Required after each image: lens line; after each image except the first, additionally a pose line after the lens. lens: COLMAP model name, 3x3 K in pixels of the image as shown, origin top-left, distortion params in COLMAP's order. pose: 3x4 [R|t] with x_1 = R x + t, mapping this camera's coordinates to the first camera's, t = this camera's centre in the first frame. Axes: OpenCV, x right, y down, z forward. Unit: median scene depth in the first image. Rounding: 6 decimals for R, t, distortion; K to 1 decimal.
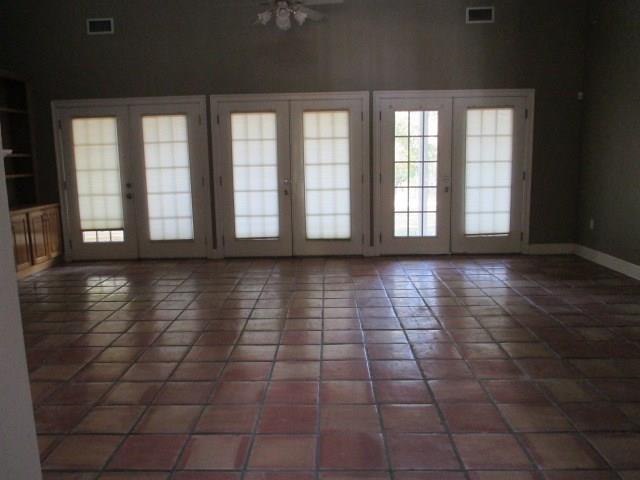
lens RADIAL K [[527.4, 0, 318.1], [0, 527.4, 236.5], [0, 0, 1]] dist [-0.032777, -0.003898]
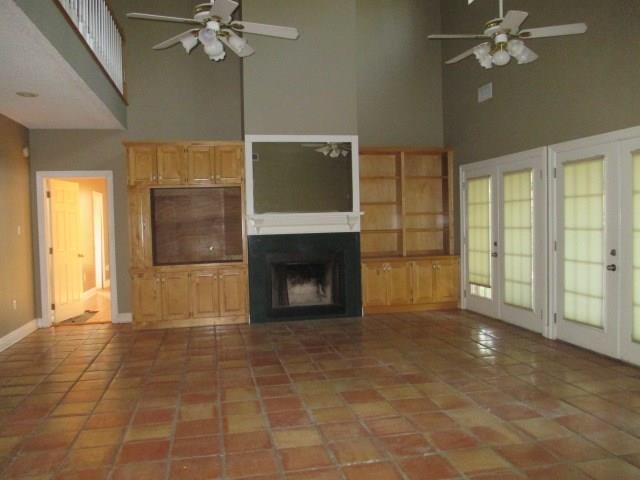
lens RADIAL K [[527.4, 0, 324.2], [0, 527.4, 240.6], [0, 0, 1]] dist [-0.032777, -0.003898]
pose [[0.261866, 0.055944, -0.963482, 0.517793], [-0.113389, 0.993188, 0.026851, -0.095059], [0.958420, 0.102216, 0.266425, 0.432382]]
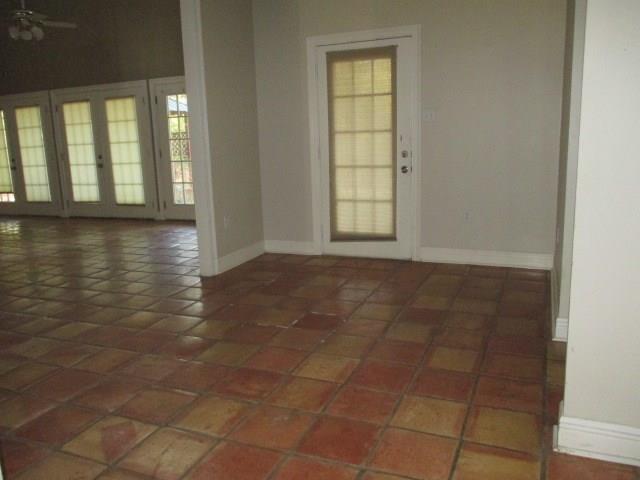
lens RADIAL K [[527.4, 0, 302.2], [0, 527.4, 232.0], [0, 0, 1]] dist [-0.032777, -0.003898]
pose [[0.930235, 0.049665, -0.363588, 0.835545], [-0.027452, 0.997441, 0.066013, -0.023067], [0.365936, -0.051427, 0.929218, 0.020347]]
